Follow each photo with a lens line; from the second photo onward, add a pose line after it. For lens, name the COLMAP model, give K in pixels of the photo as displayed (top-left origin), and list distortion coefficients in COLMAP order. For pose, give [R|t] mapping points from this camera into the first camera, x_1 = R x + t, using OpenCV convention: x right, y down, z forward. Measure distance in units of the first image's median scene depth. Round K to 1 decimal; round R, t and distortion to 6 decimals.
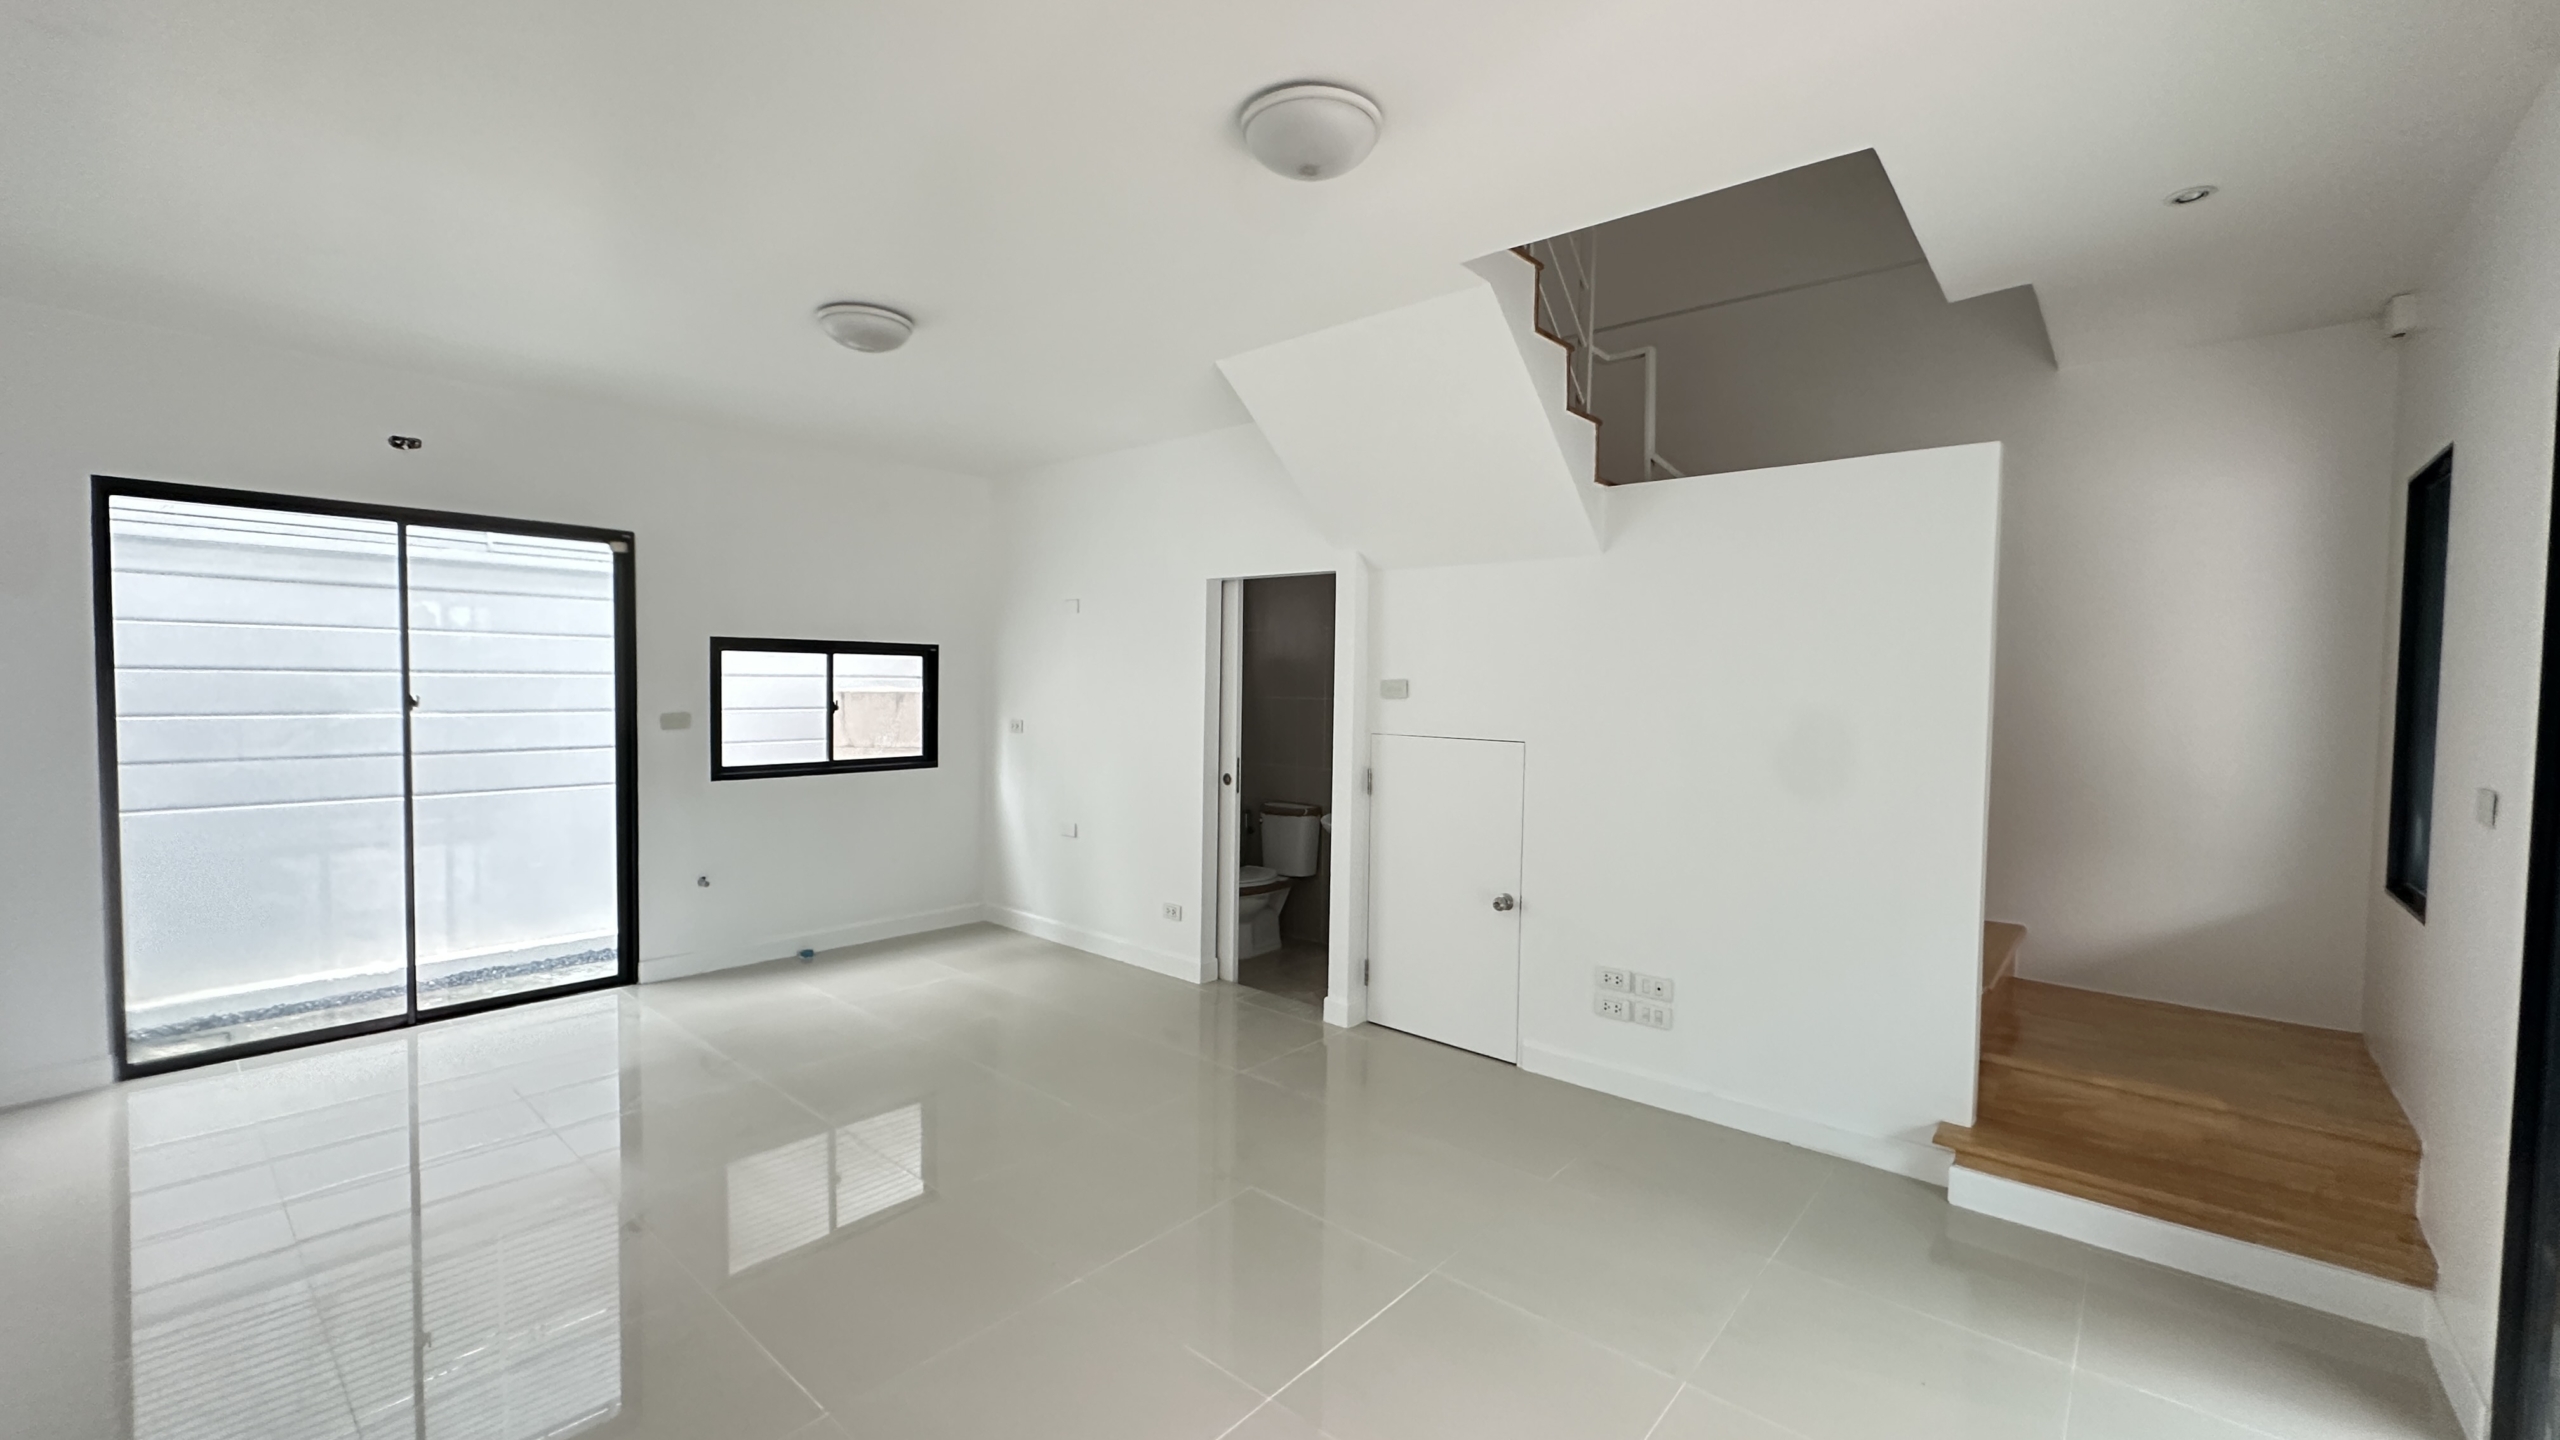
lens RADIAL K [[1028.6, 0, 1289.7], [0, 1028.6, 720.7], [0, 0, 1]] dist [-0.001587, 0.000377]
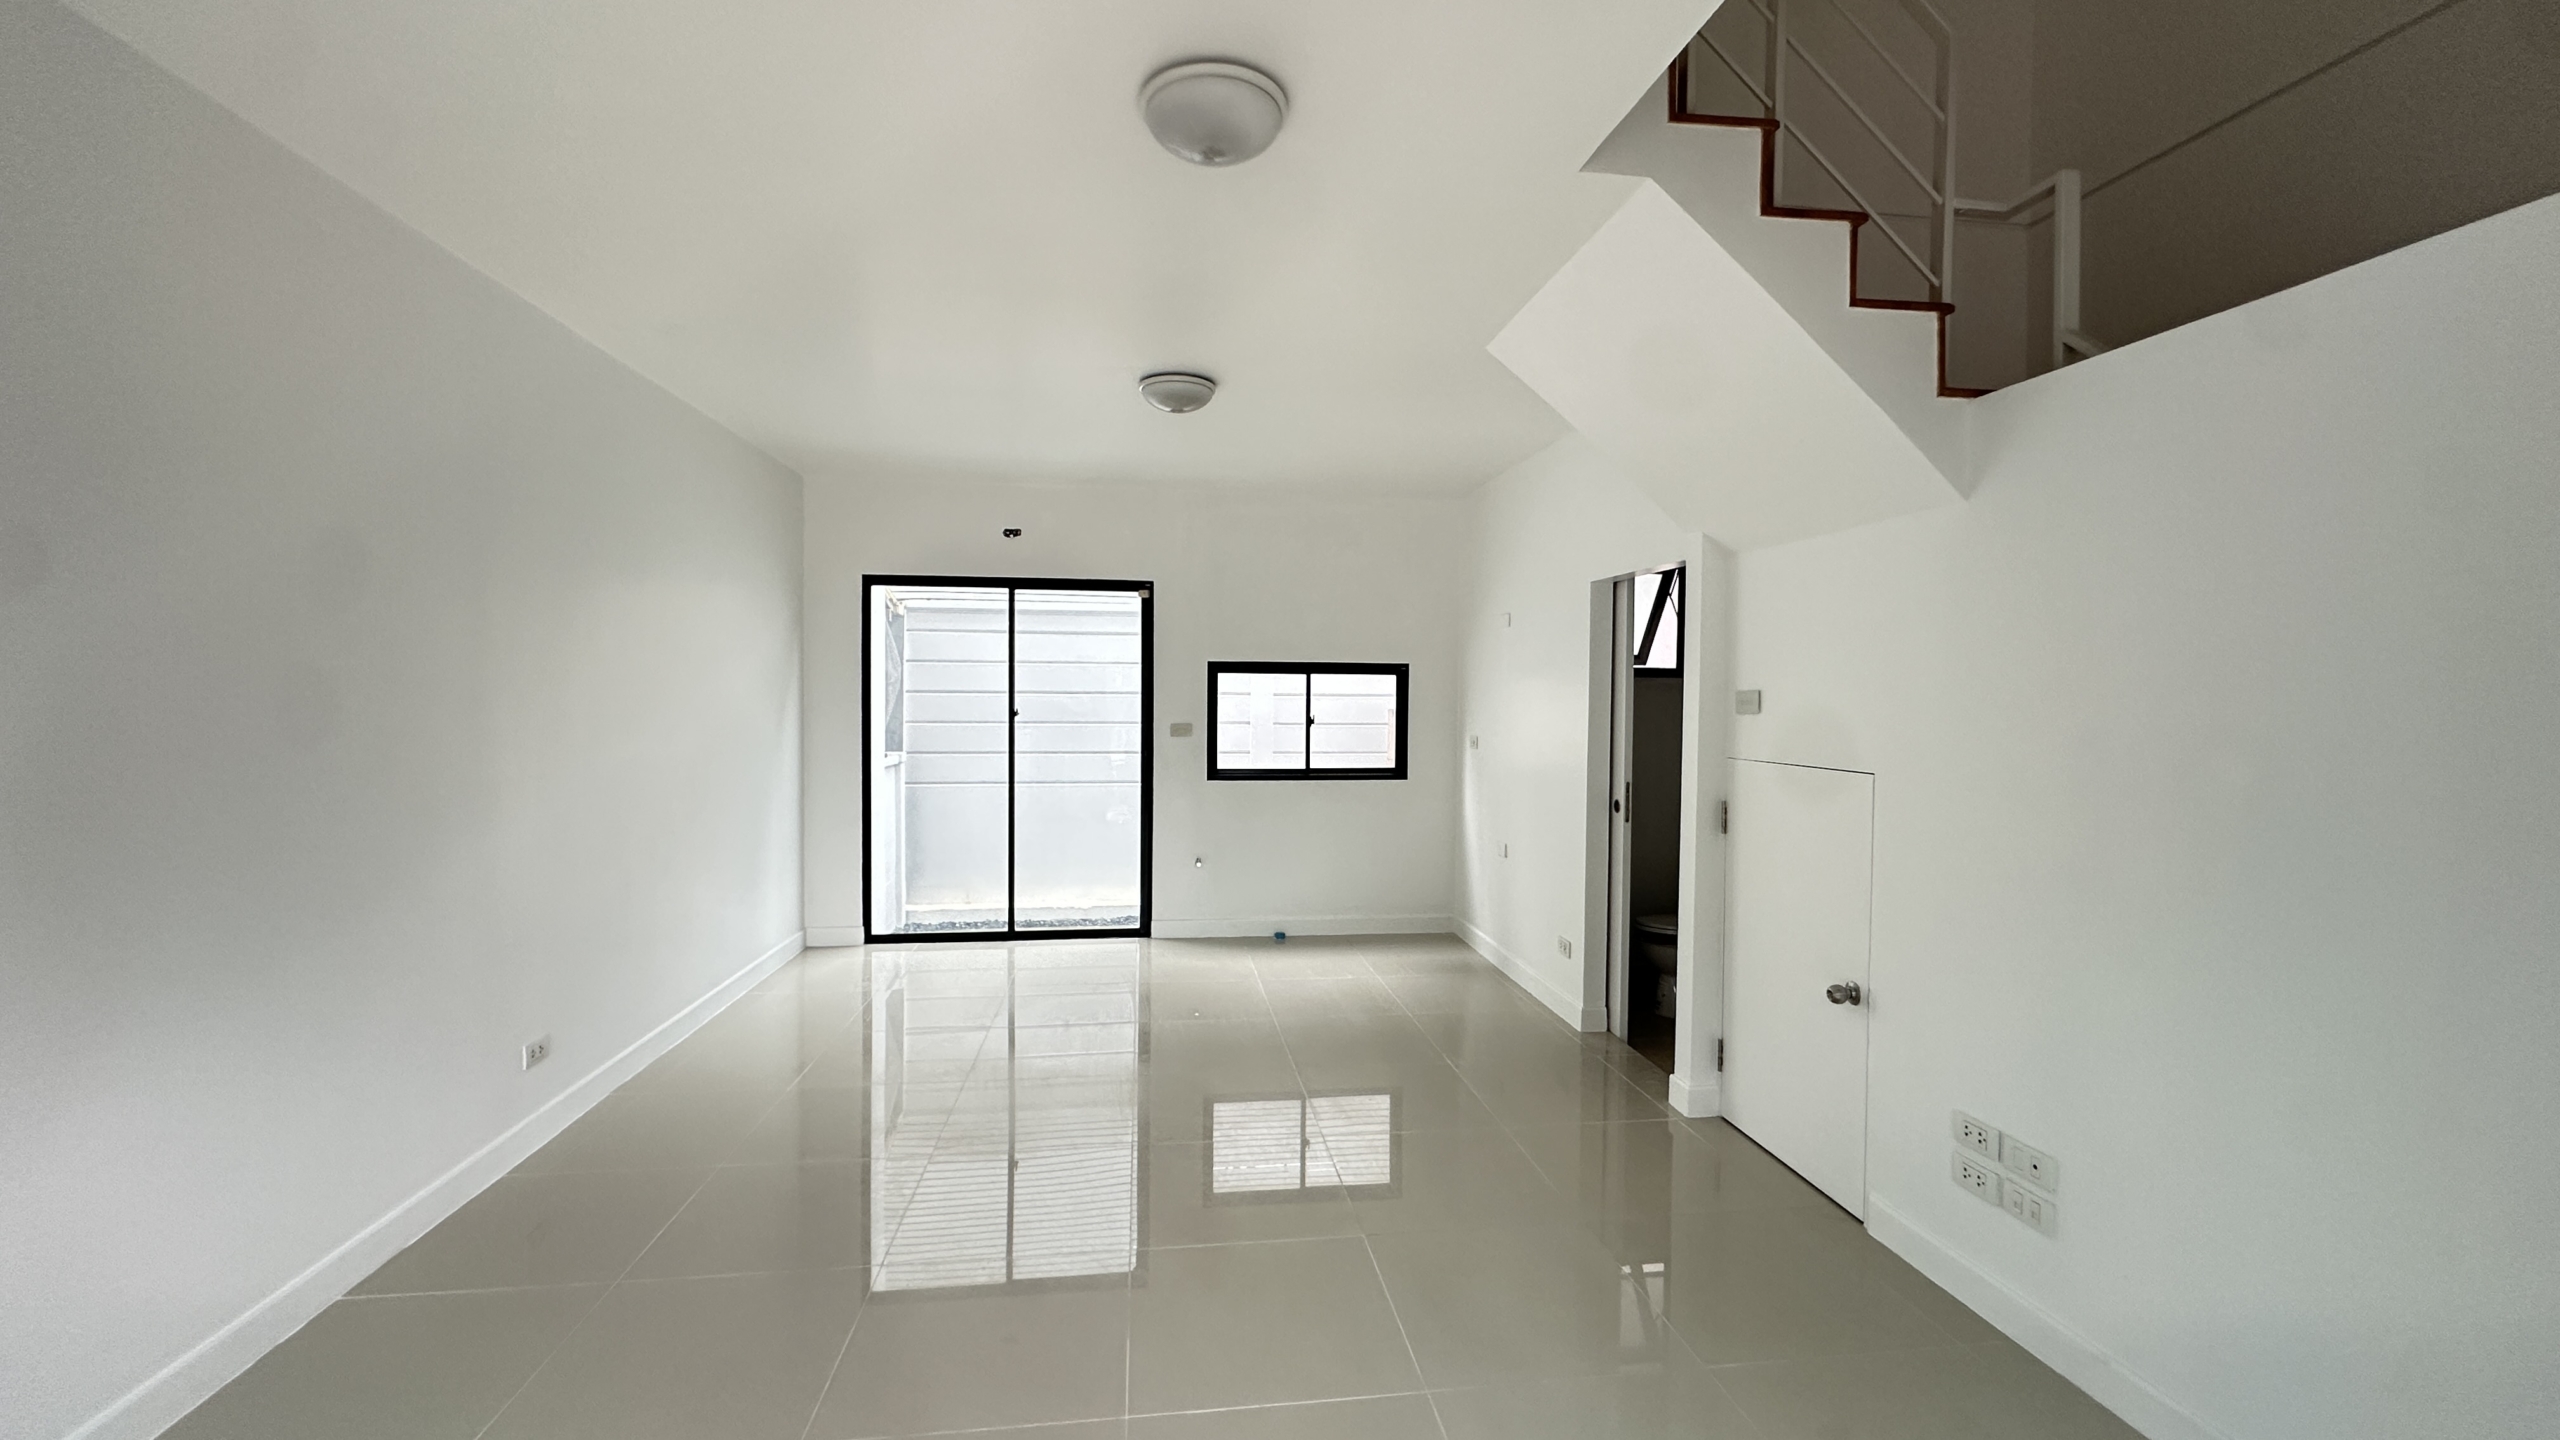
lens RADIAL K [[1028.6, 0, 1294.5], [0, 1028.6, 723.6], [0, 0, 1]] dist [-0.001587, 0.000377]
pose [[0.750606, 0.011122, -0.660657, 0.337510], [-0.025218, 0.999612, -0.011822, 0.003788], [0.660269, 0.025534, 0.750595, 0.163783]]
